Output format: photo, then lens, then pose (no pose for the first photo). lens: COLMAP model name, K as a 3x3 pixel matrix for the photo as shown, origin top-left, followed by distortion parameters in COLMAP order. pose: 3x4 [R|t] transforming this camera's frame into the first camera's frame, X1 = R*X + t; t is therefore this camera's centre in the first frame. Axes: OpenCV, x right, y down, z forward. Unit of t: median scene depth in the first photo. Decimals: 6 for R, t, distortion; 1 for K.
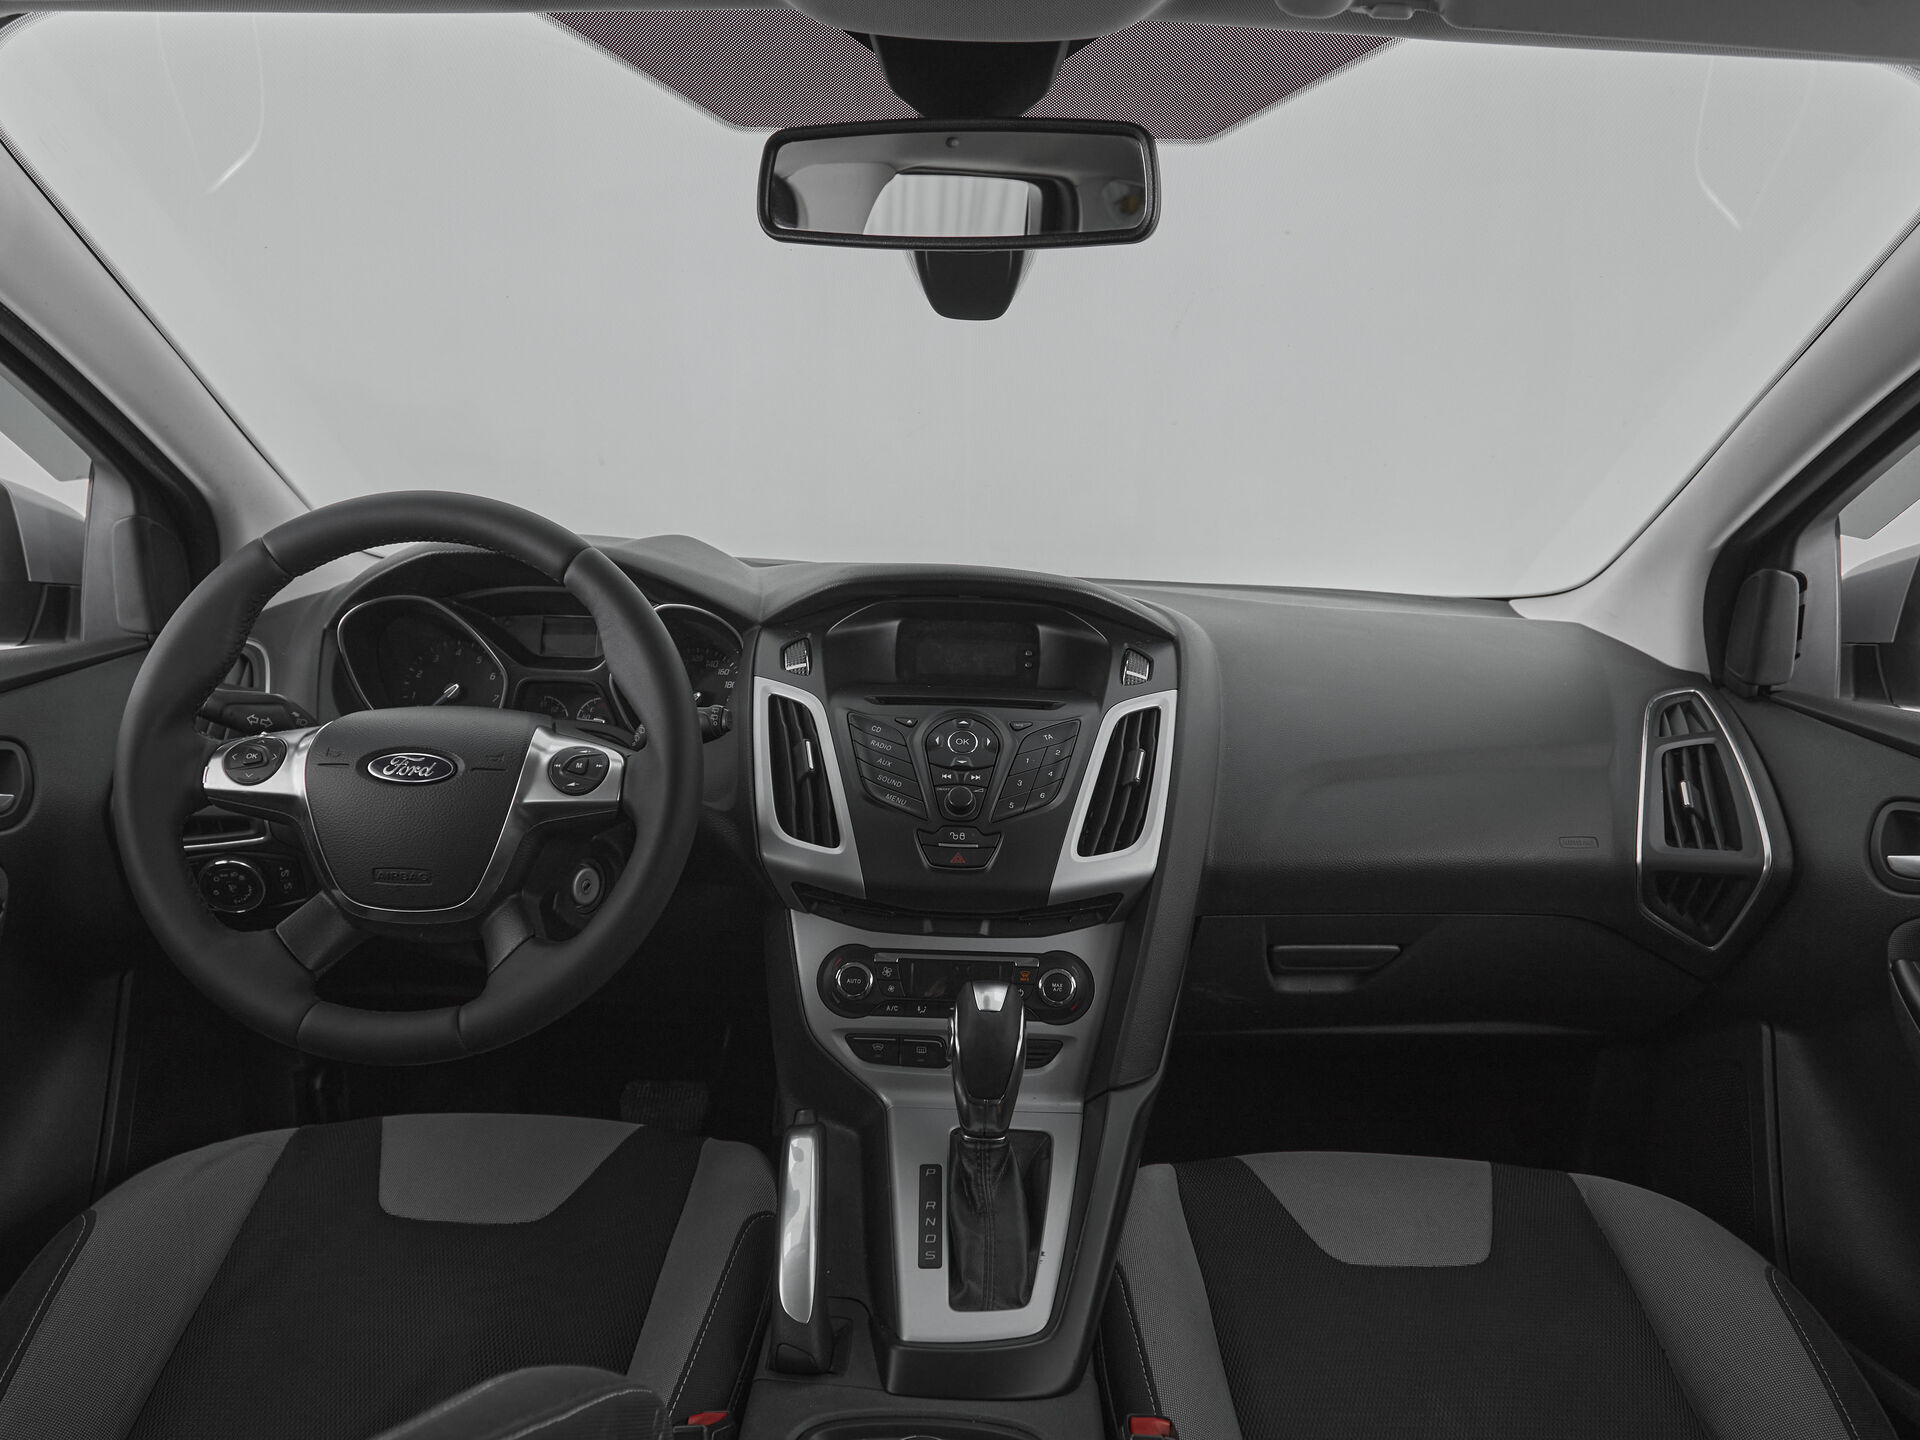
lens RADIAL K [[1212.8, 0, 960.2], [0, 1212.8, 806.8], [0, 0, 1]] dist [-0.004651, -0.001216]
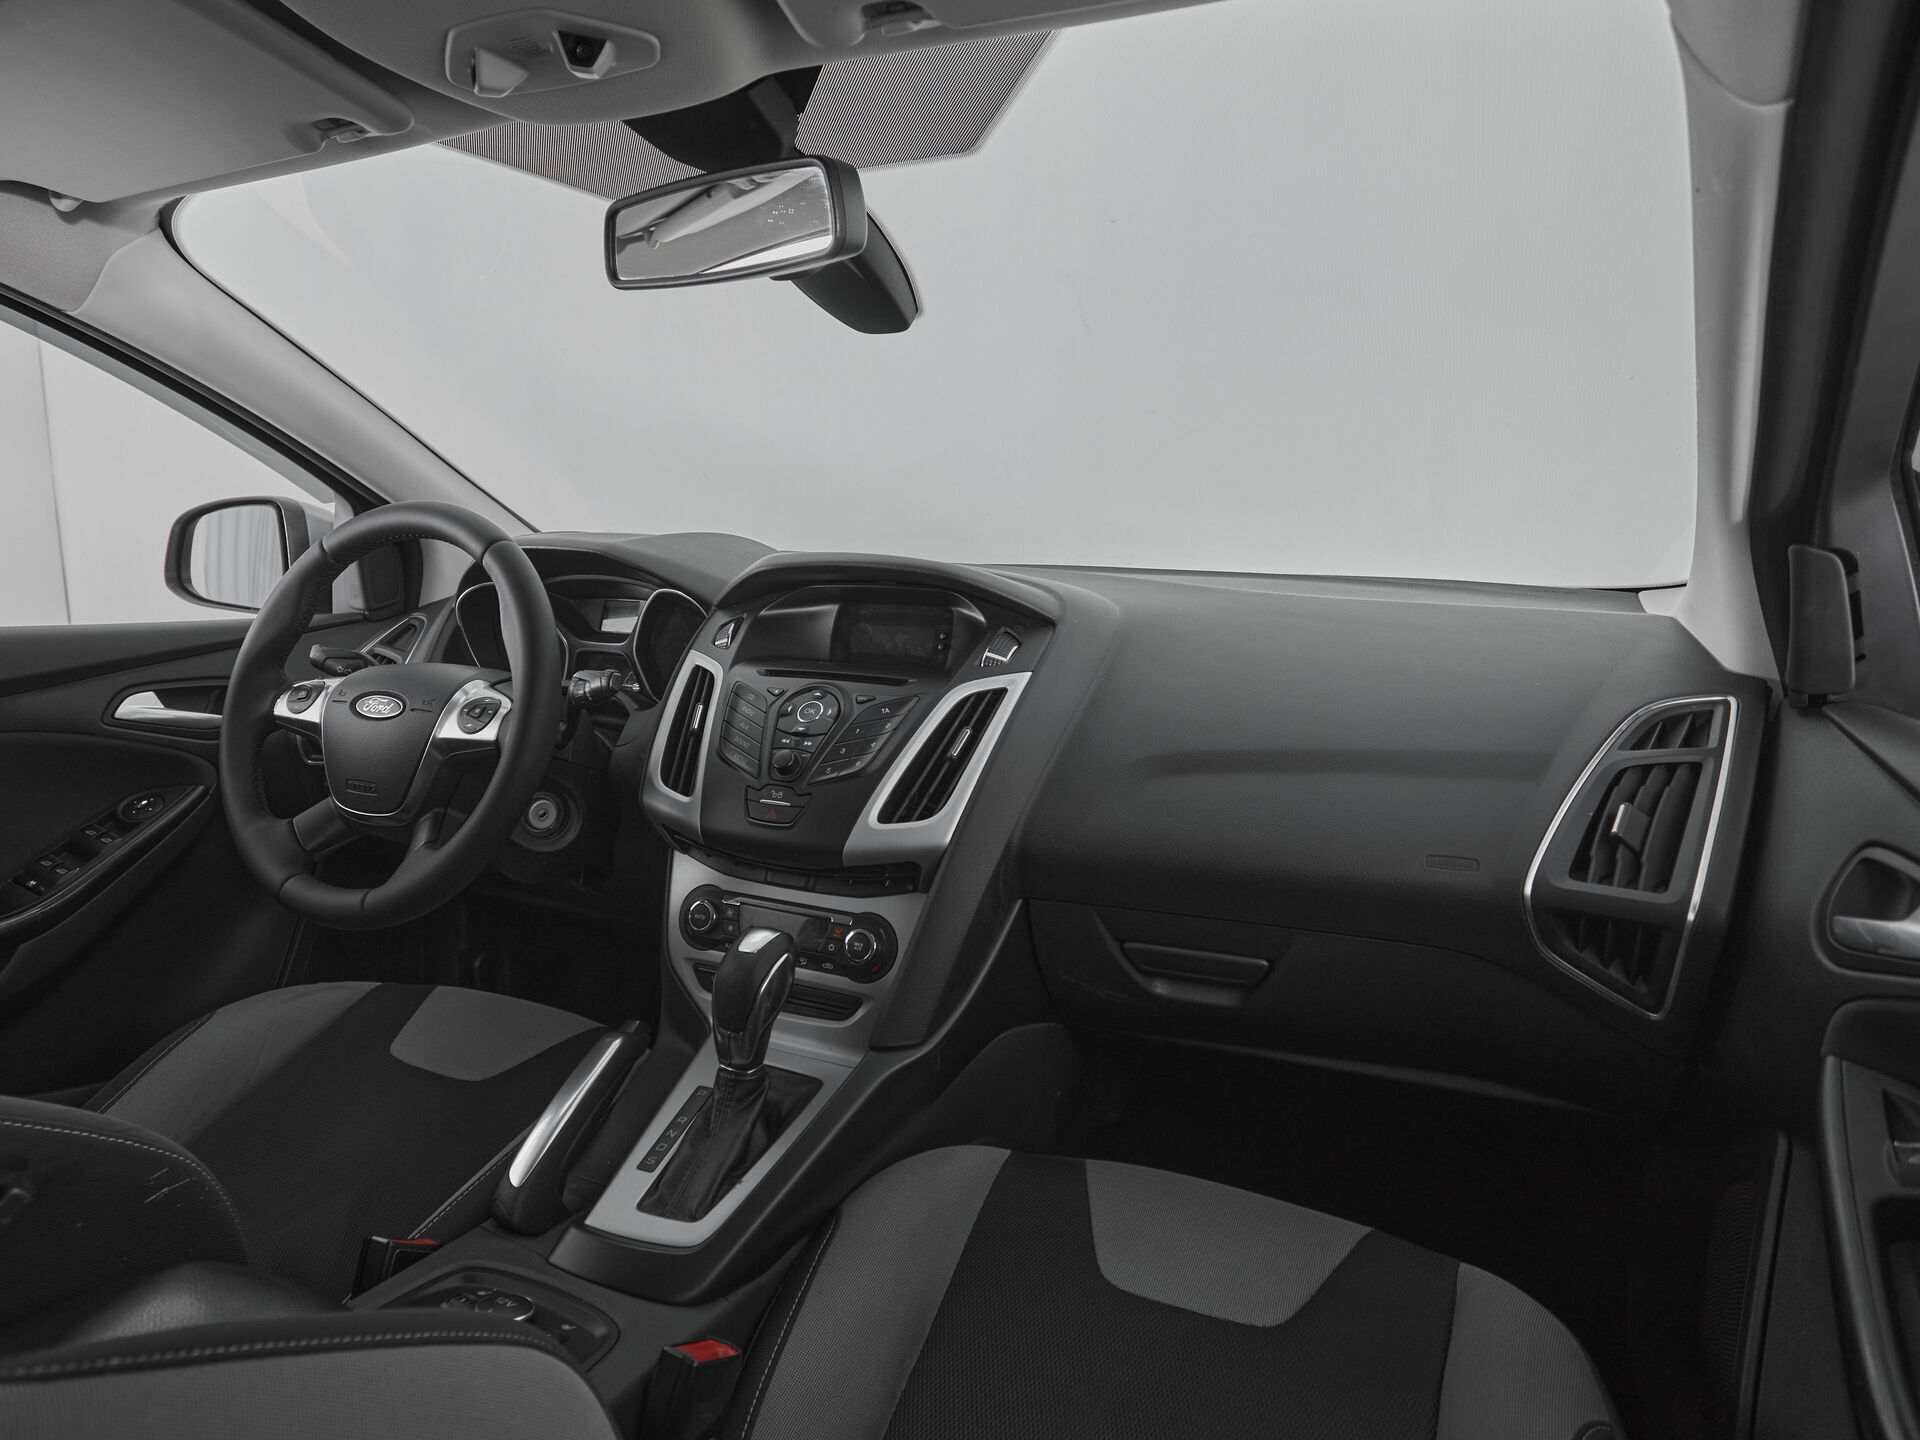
lens RADIAL K [[1197.3, 0, 879.5], [0, 1197.3, 722.1], [0, 0, 1]] dist [-0.001913, -0.000972]
pose [[0.894596, 0.050616, -0.443999, 0.543592], [-0.081377, 0.995404, -0.050487, 0.005734], [0.439403, 0.081297, 0.894604, 0.057917]]
